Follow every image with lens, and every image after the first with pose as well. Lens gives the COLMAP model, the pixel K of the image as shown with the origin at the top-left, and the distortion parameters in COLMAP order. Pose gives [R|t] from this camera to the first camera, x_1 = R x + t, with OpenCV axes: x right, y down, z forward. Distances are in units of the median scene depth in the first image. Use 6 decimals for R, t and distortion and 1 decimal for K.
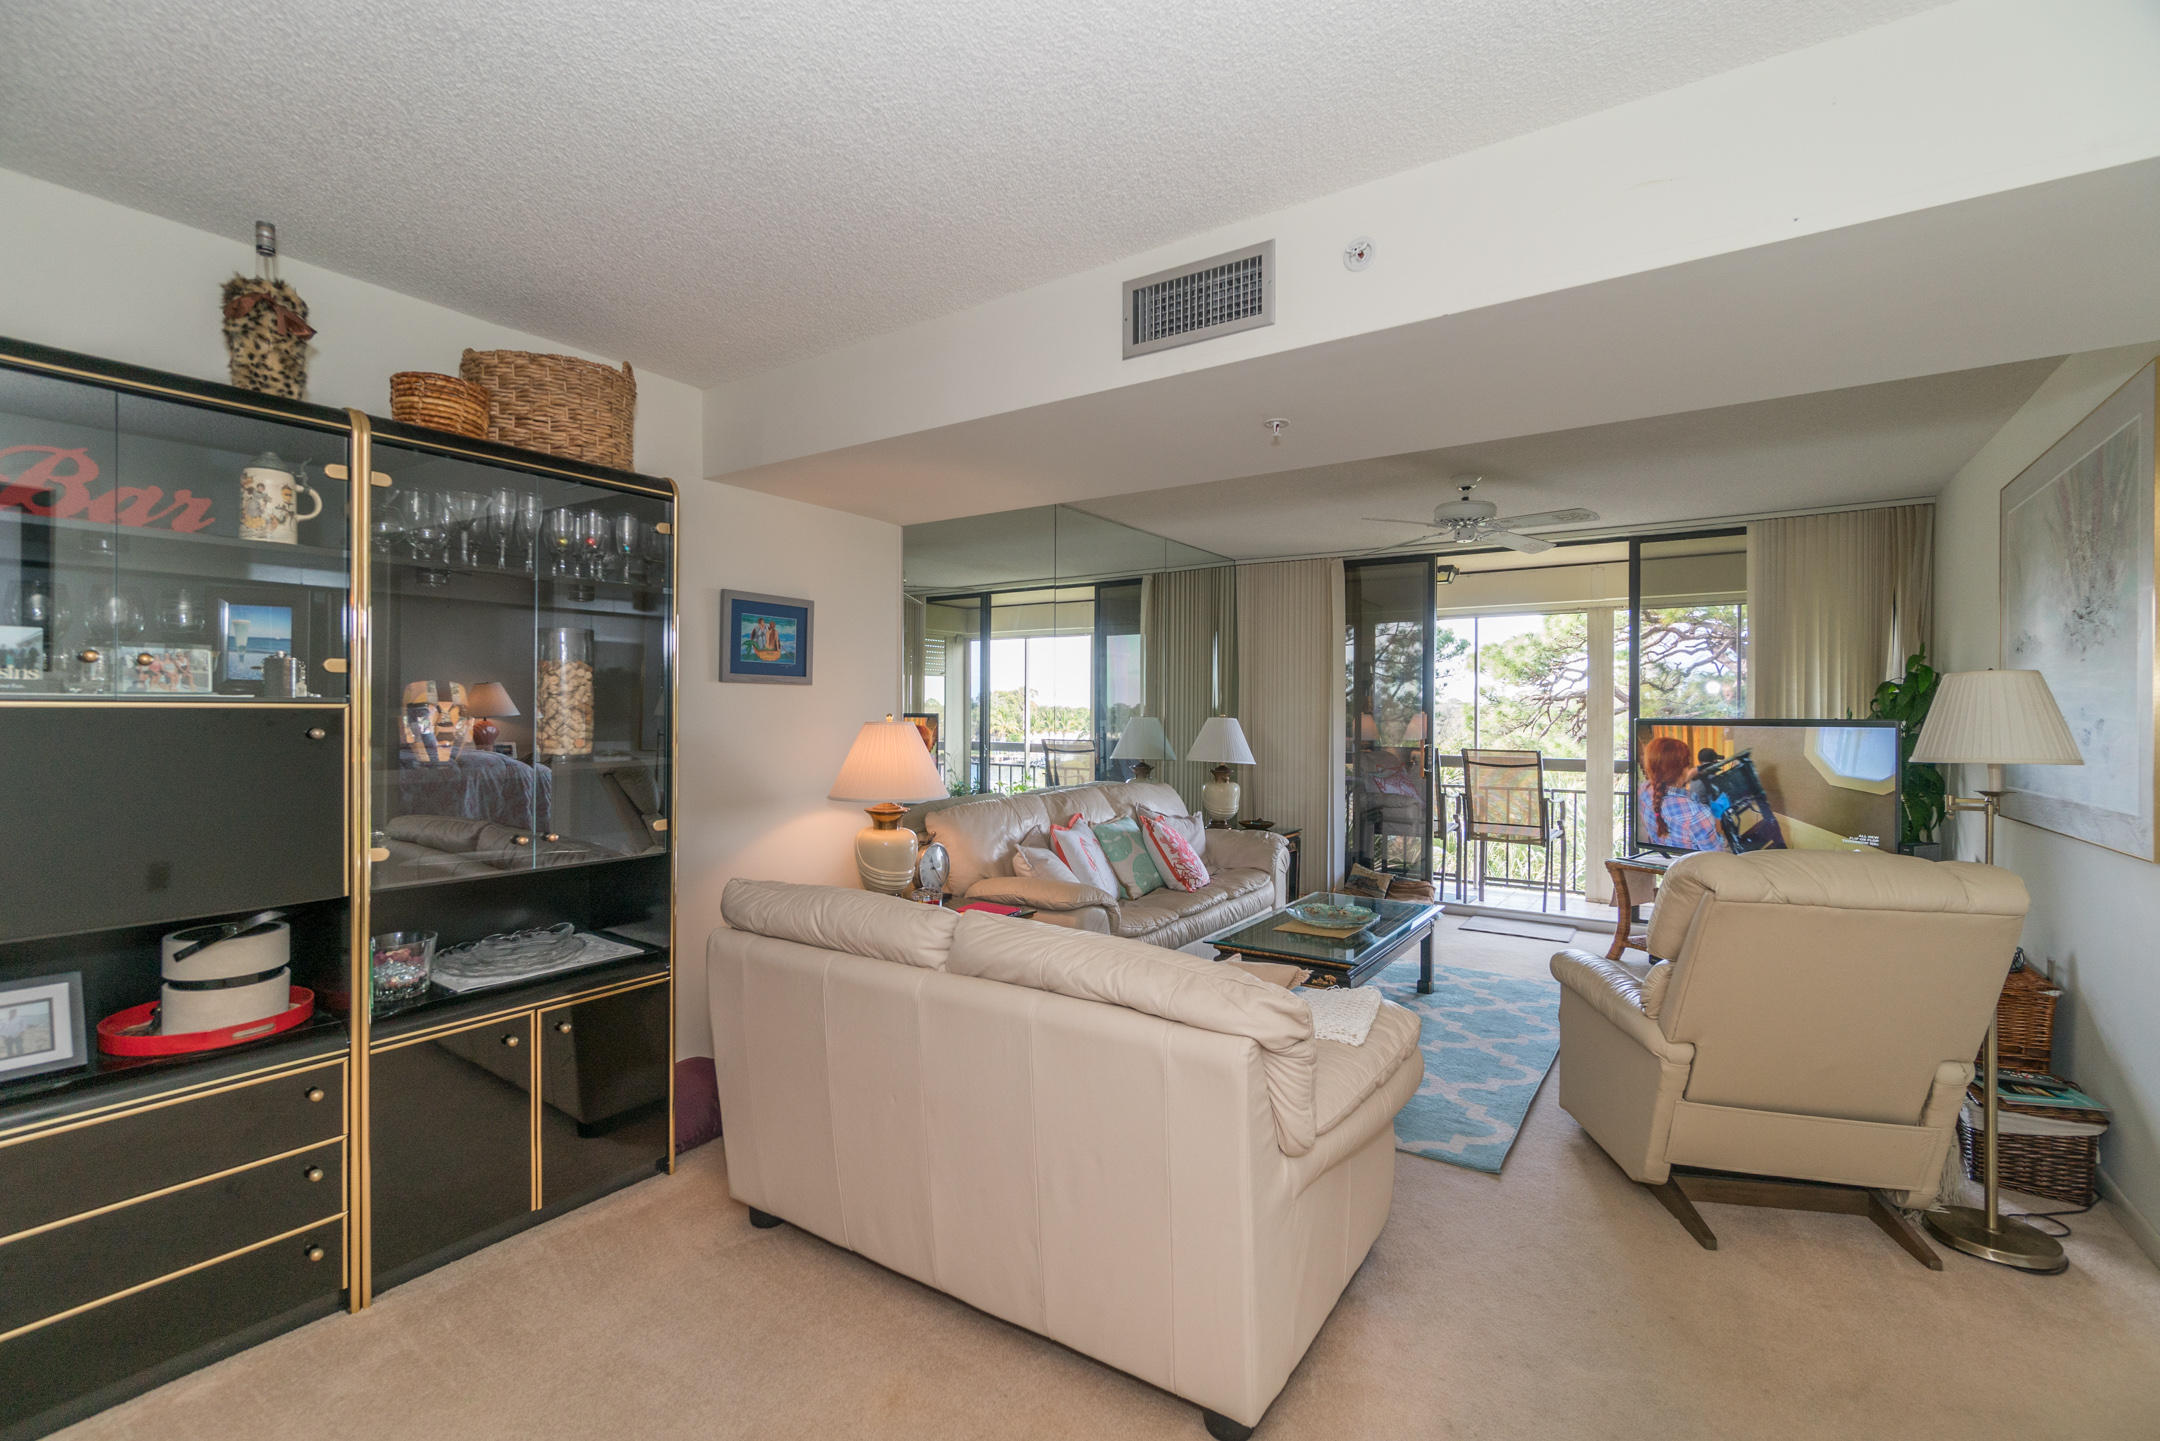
lens RADIAL K [[939.0, 0, 1080.0], [0, 939.0, 720.5], [0, 0, 1]] dist [-0.025833, -0.000099]
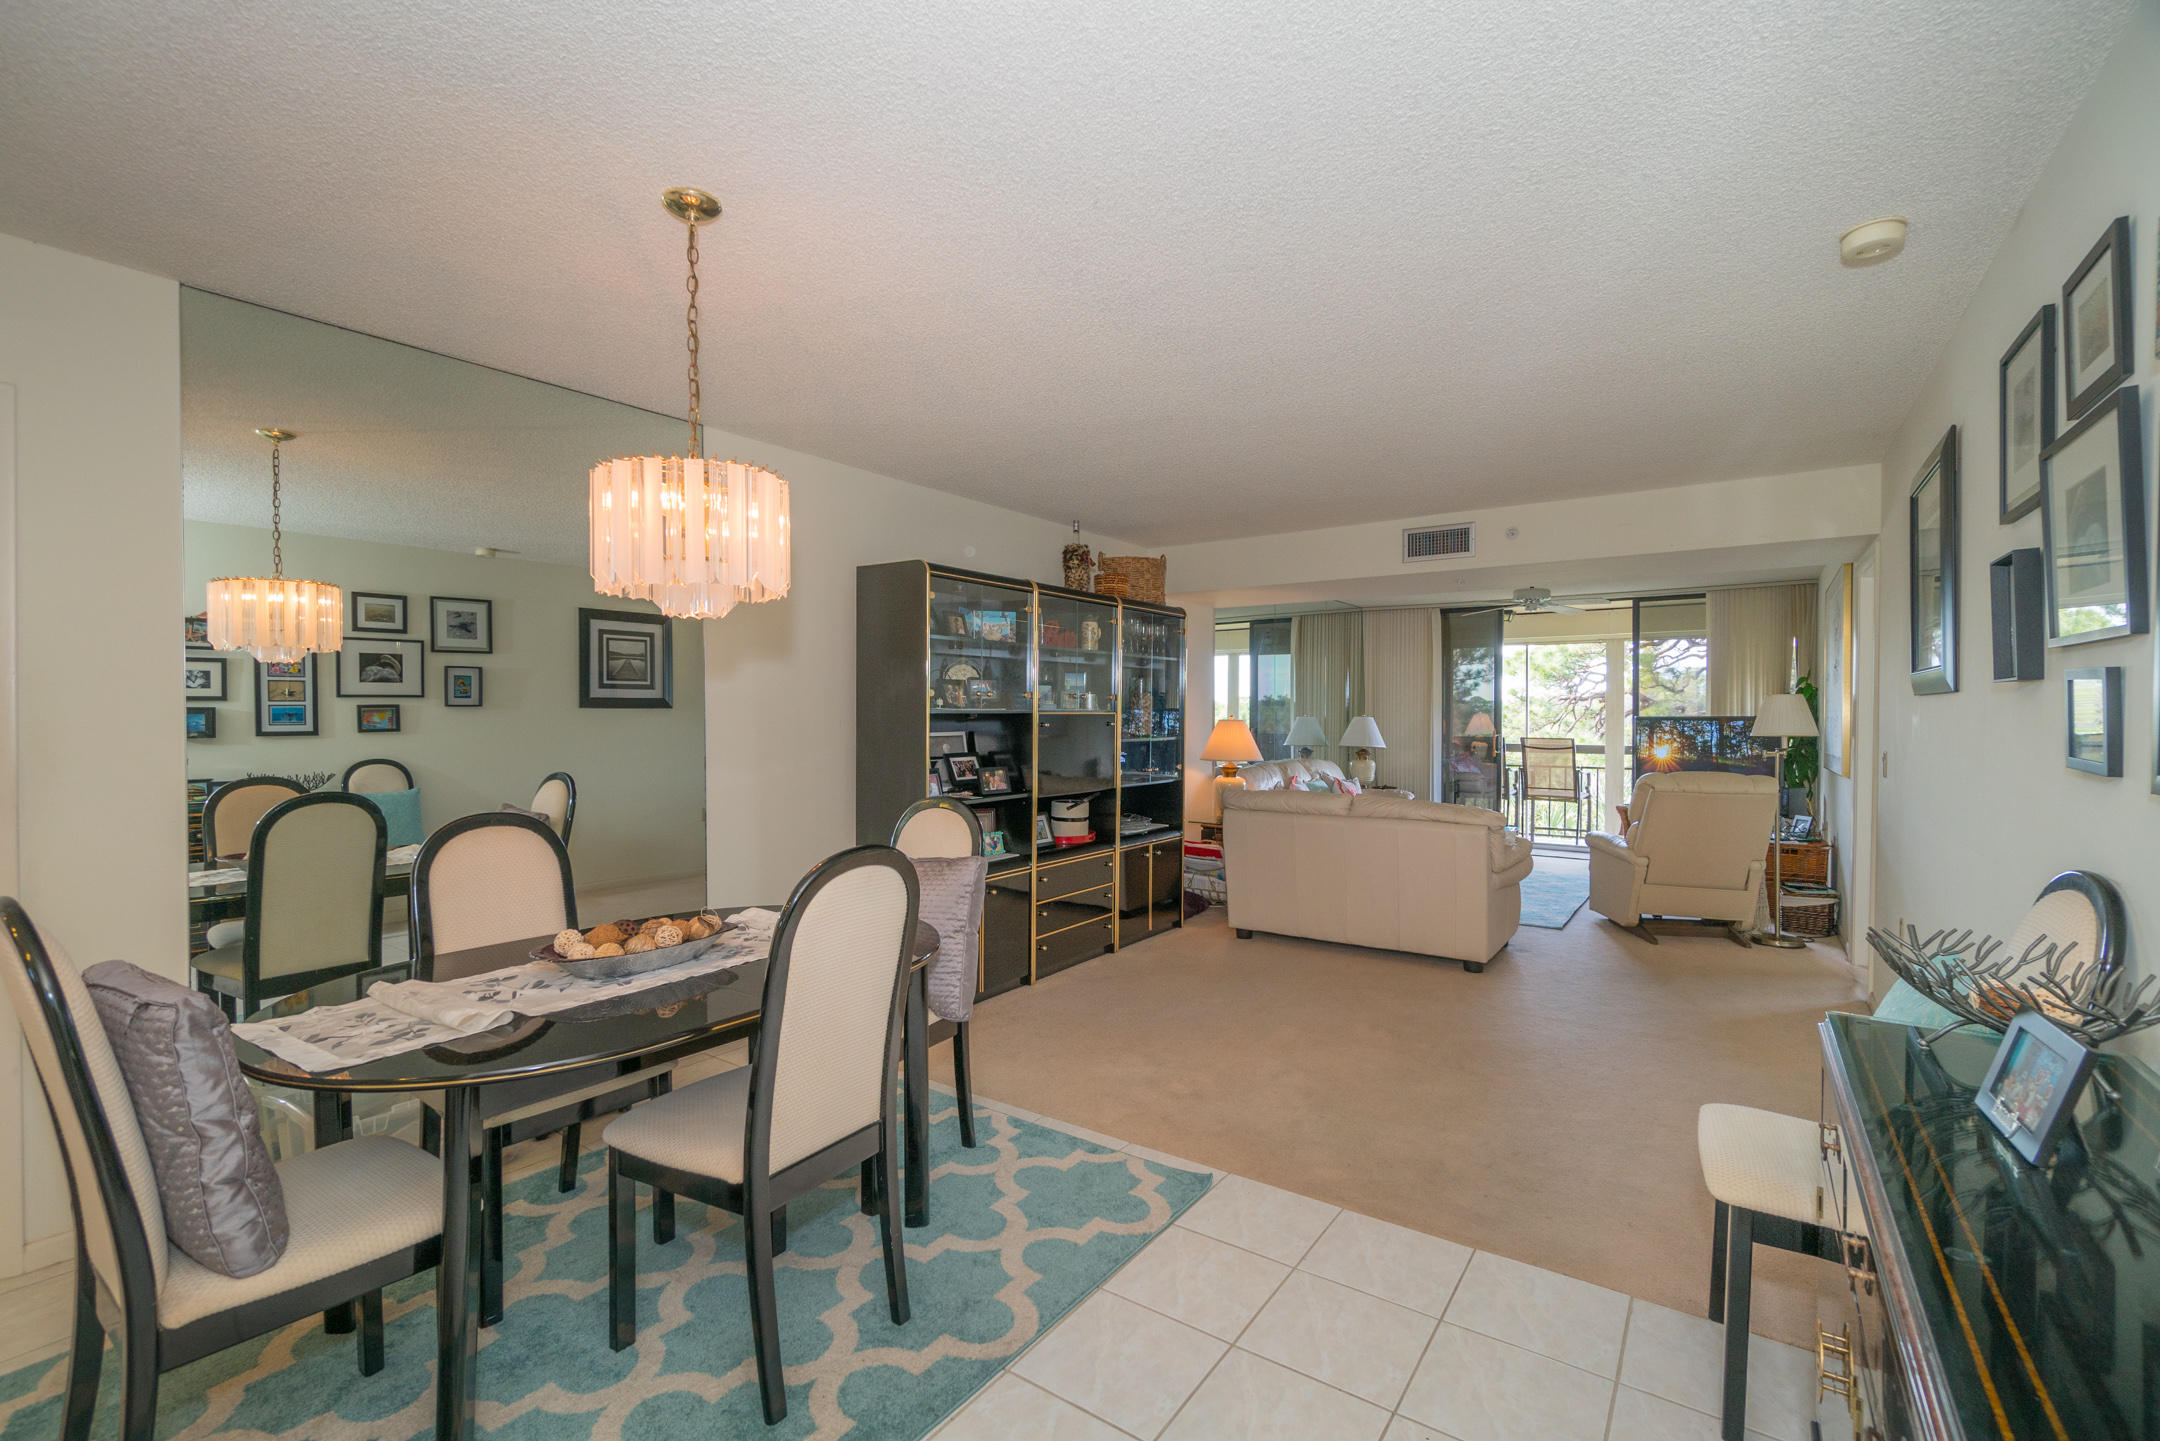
lens RADIAL K [[950.9, 0, 1080.0], [0, 950.9, 720.5], [0, 0, 1]] dist [-0.045293, 0.000195]
pose [[0.999854, -0.004309, -0.016559, -0.257302], [0.004300, 0.999991, -0.000549, 0.002212], [0.016562, 0.000478, 0.999863, -0.488598]]
